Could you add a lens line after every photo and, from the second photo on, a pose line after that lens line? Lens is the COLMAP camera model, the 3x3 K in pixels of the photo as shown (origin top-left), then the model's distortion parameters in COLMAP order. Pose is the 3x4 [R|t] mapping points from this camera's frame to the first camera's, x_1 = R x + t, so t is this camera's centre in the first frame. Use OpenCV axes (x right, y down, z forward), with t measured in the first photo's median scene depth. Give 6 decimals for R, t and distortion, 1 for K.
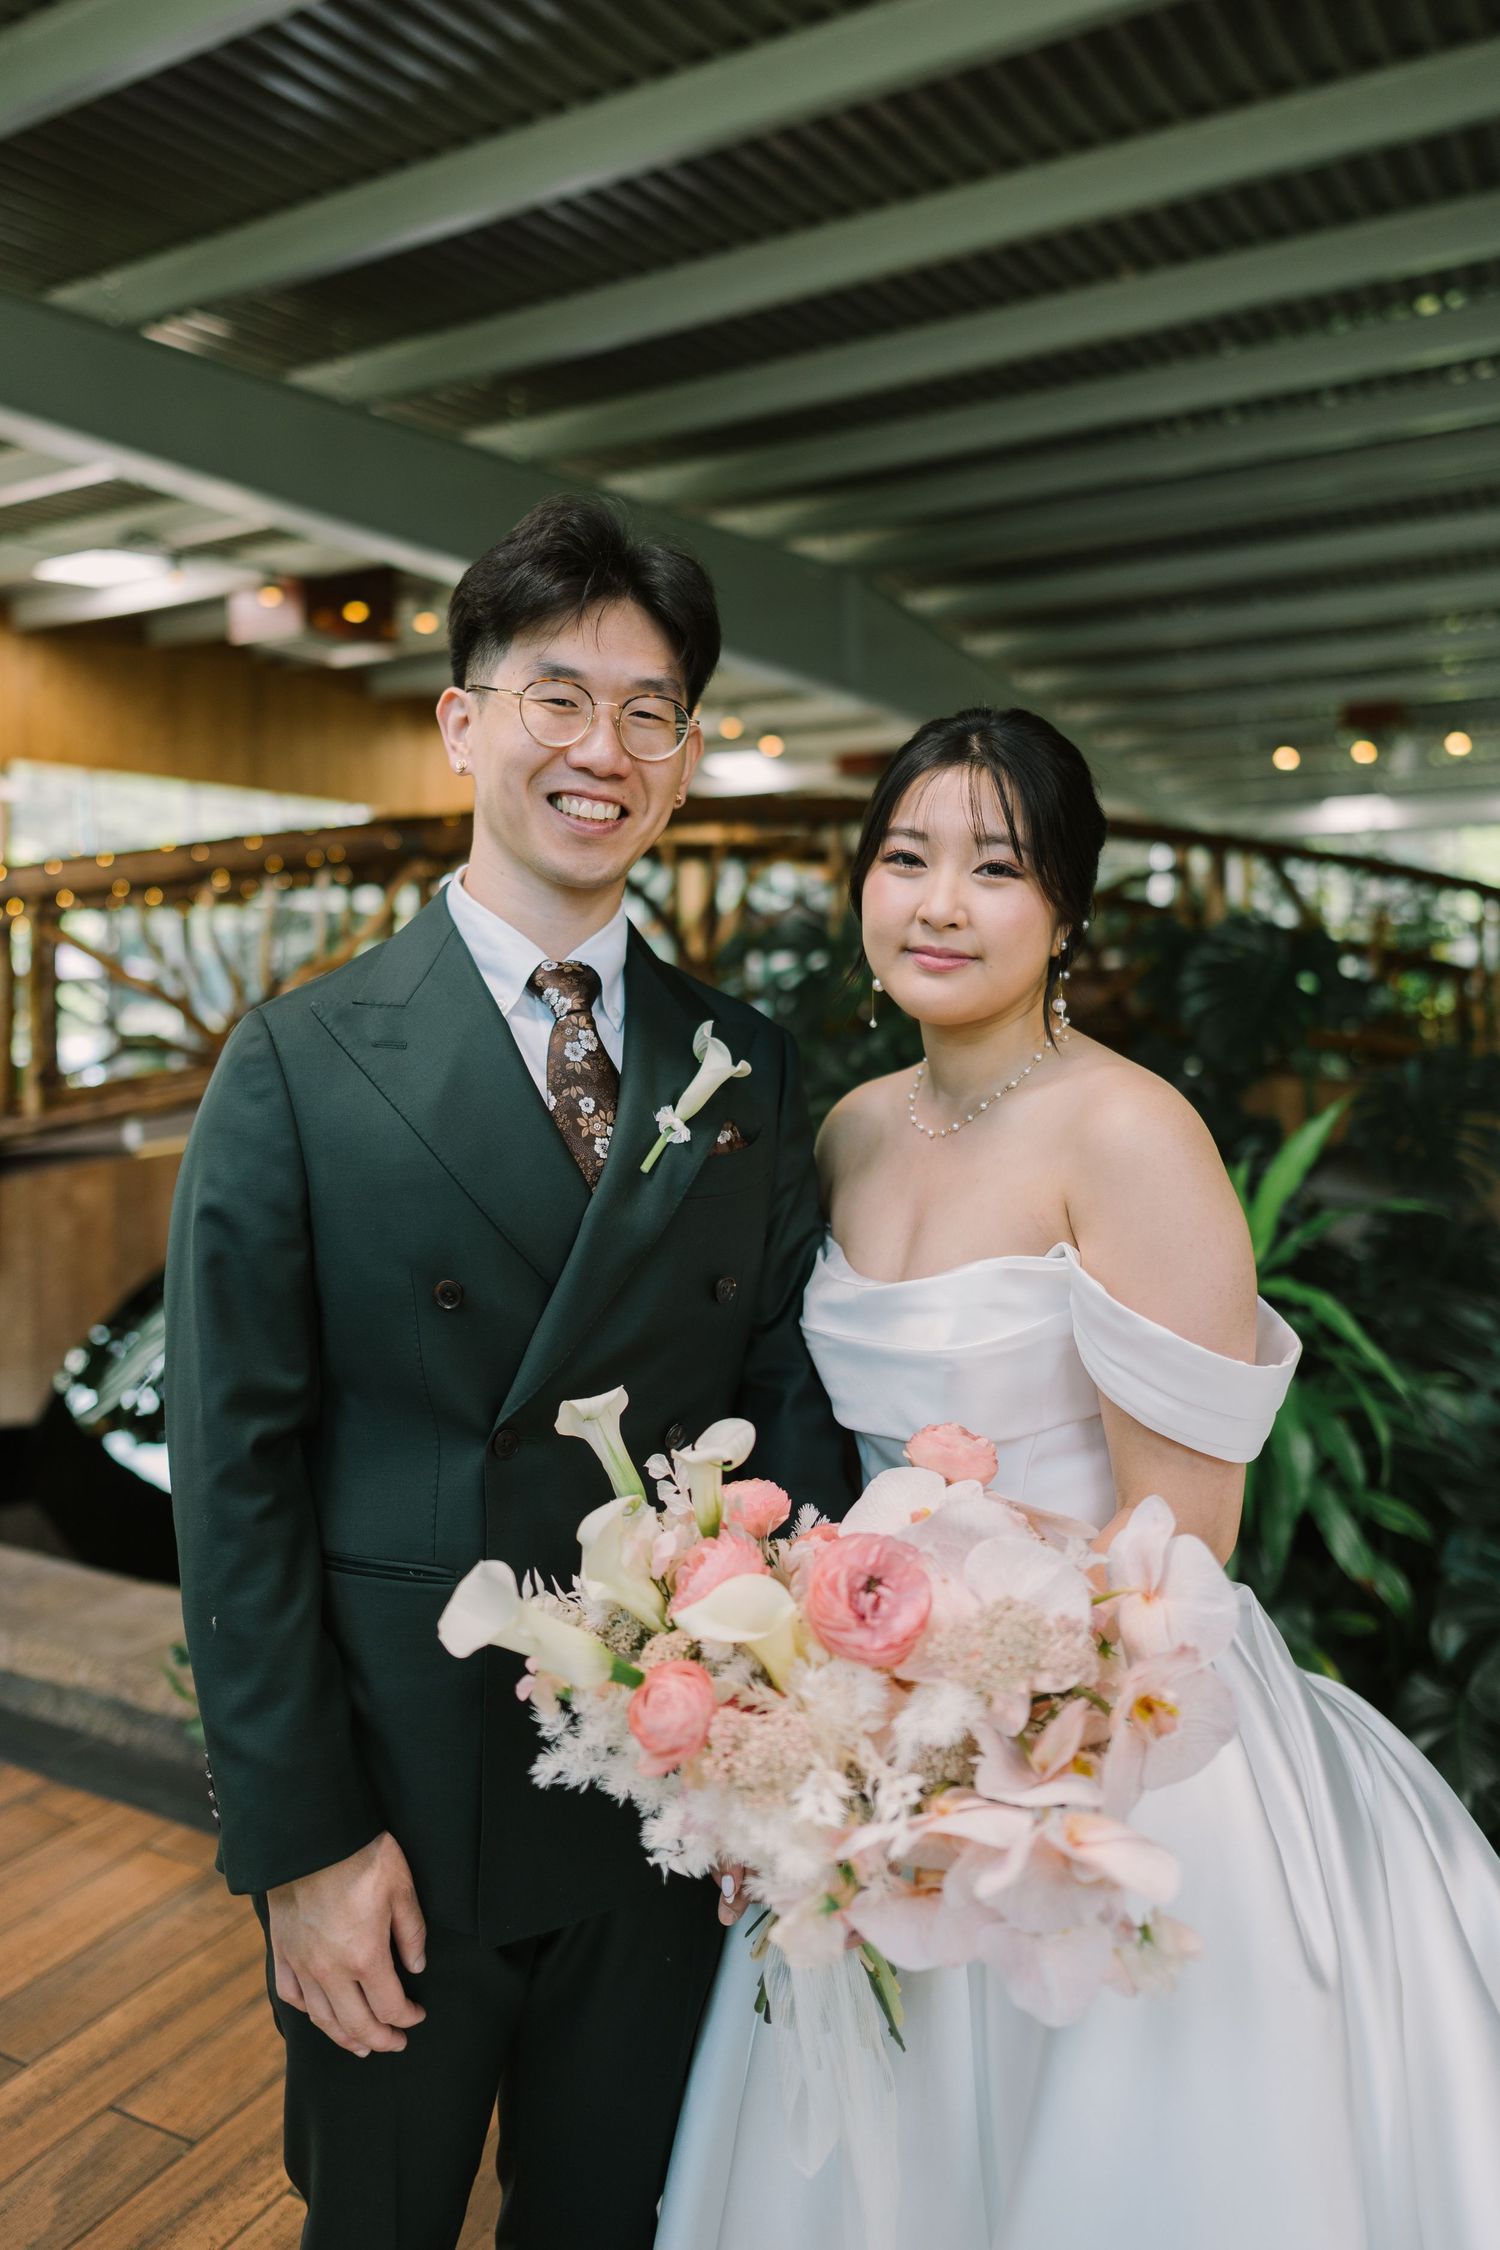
lens RADIAL K [[1633.7, 0, 750.0], [0, 1633.7, 1125.0], [0, 0, 1]] dist [-0.002363, -0.007884]
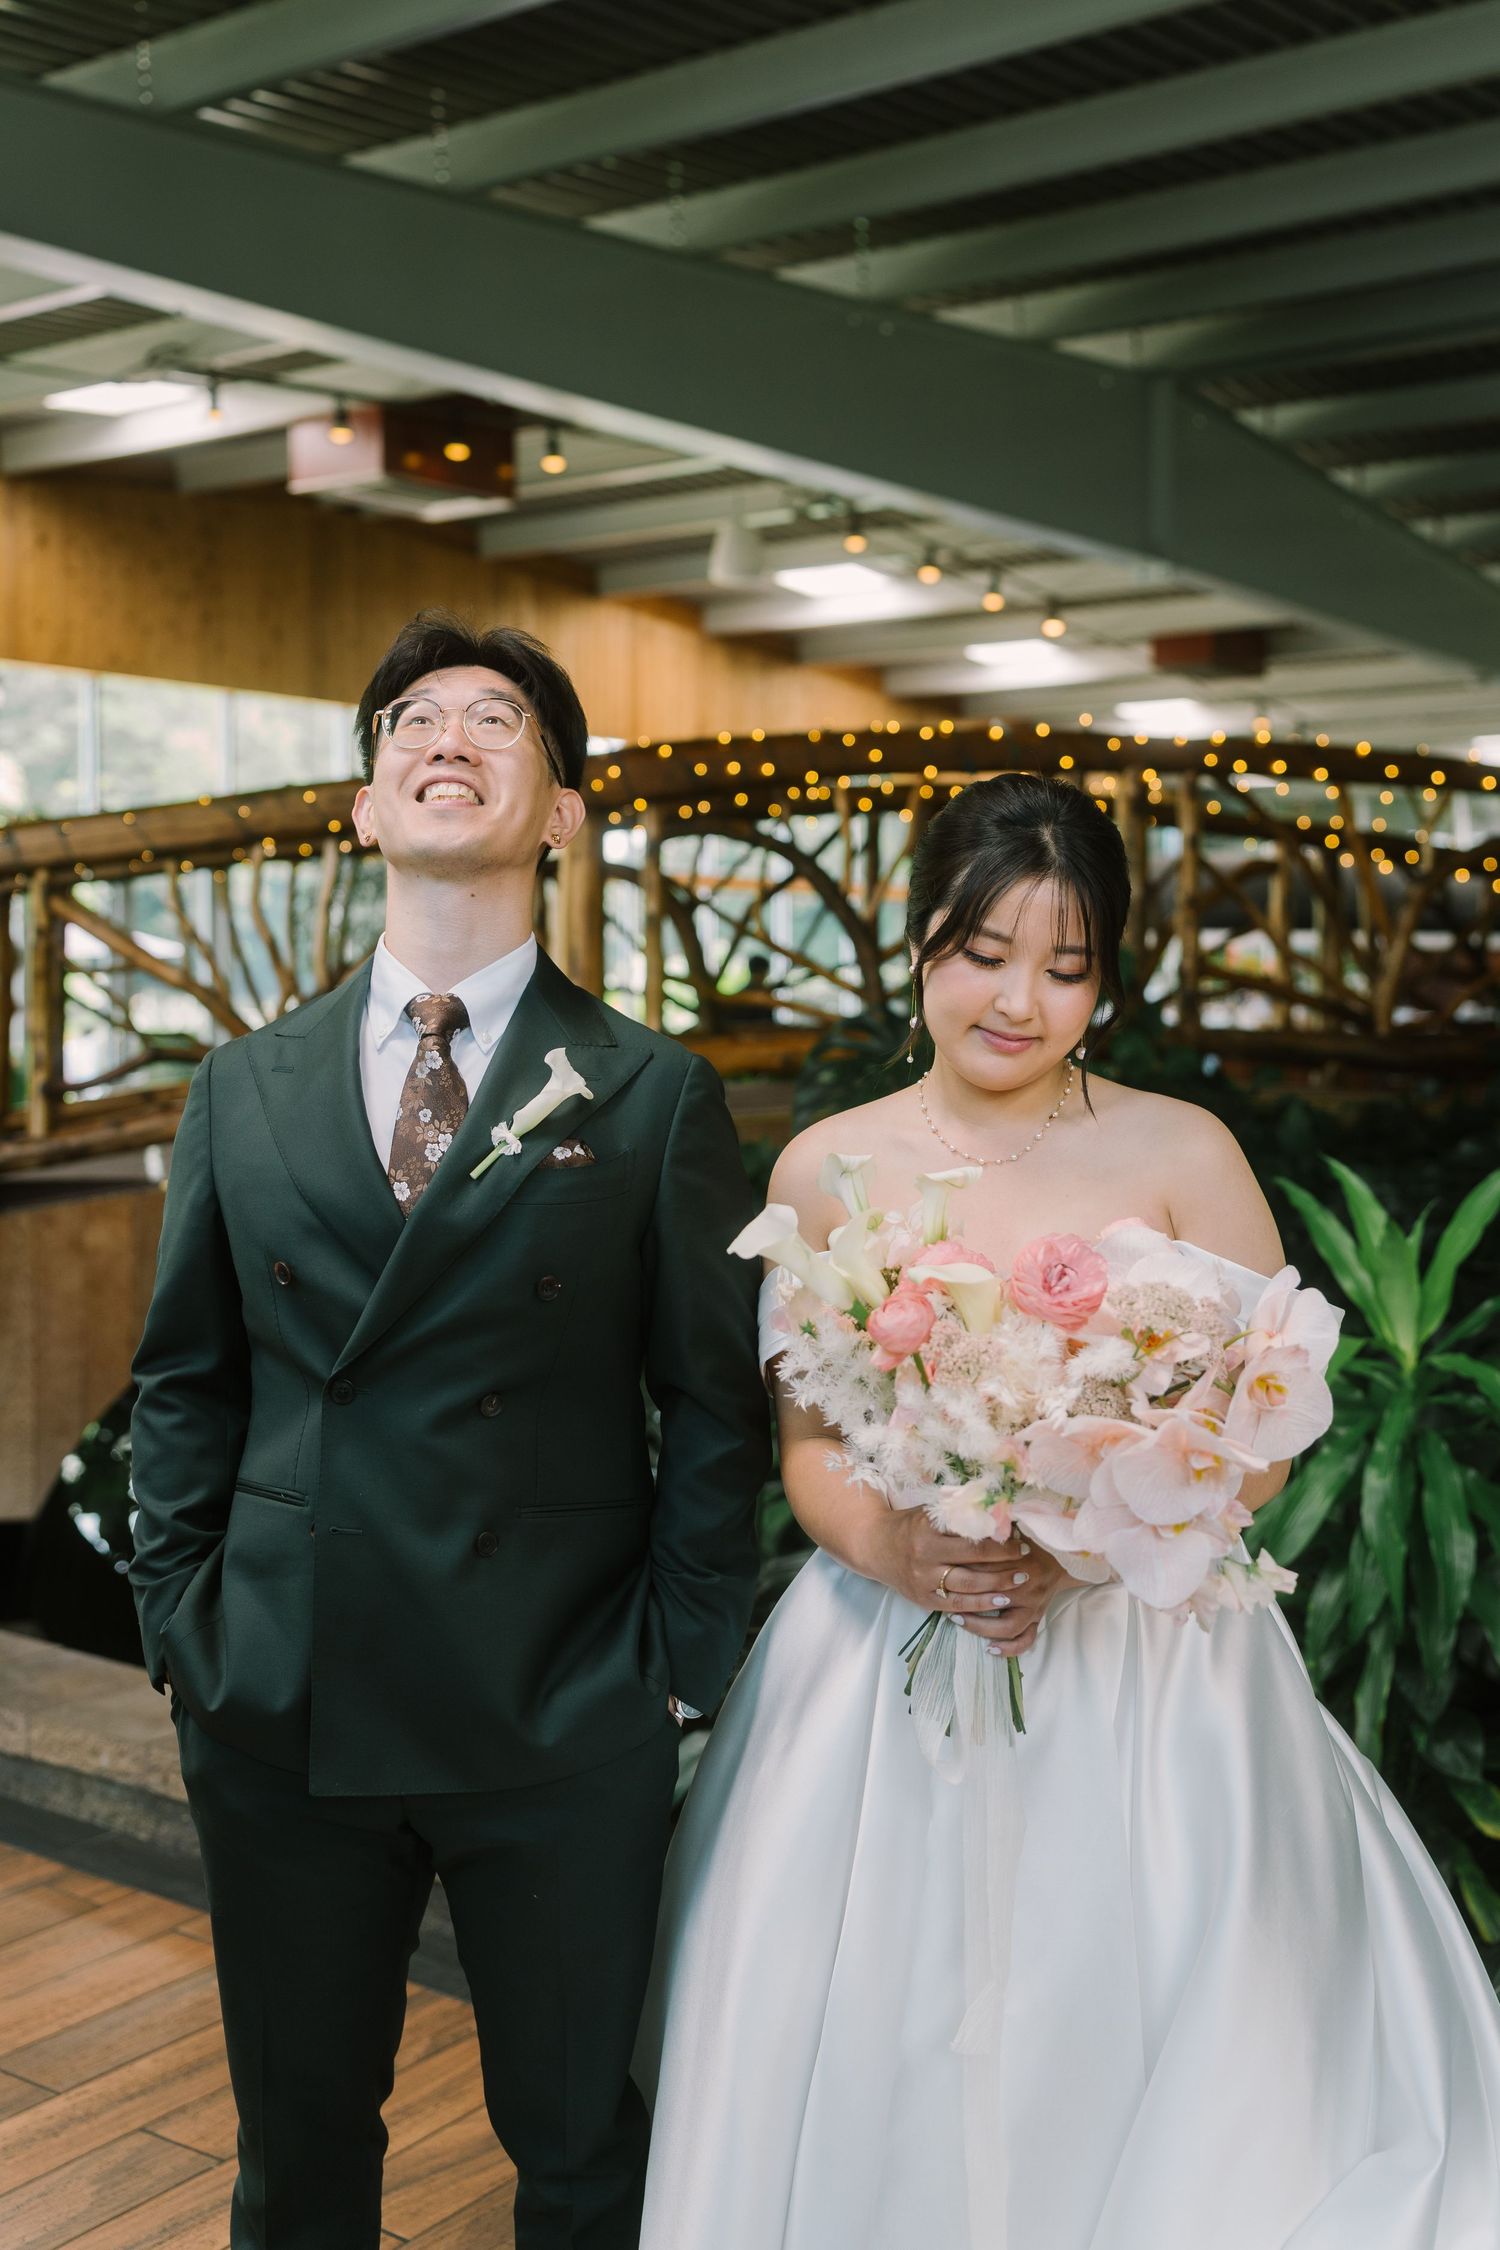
lens RADIAL K [[2586.1, 0, 750.0], [0, 2586.1, 1125.0], [0, 0, 1]] dist [-0.011051, 0.036189]
pose [[0.992193, 0.018780, -0.123288, 0.151313], [-0.021259, 0.999597, -0.018825, 0.008871], [0.122884, 0.021299, 0.992192, -0.507716]]
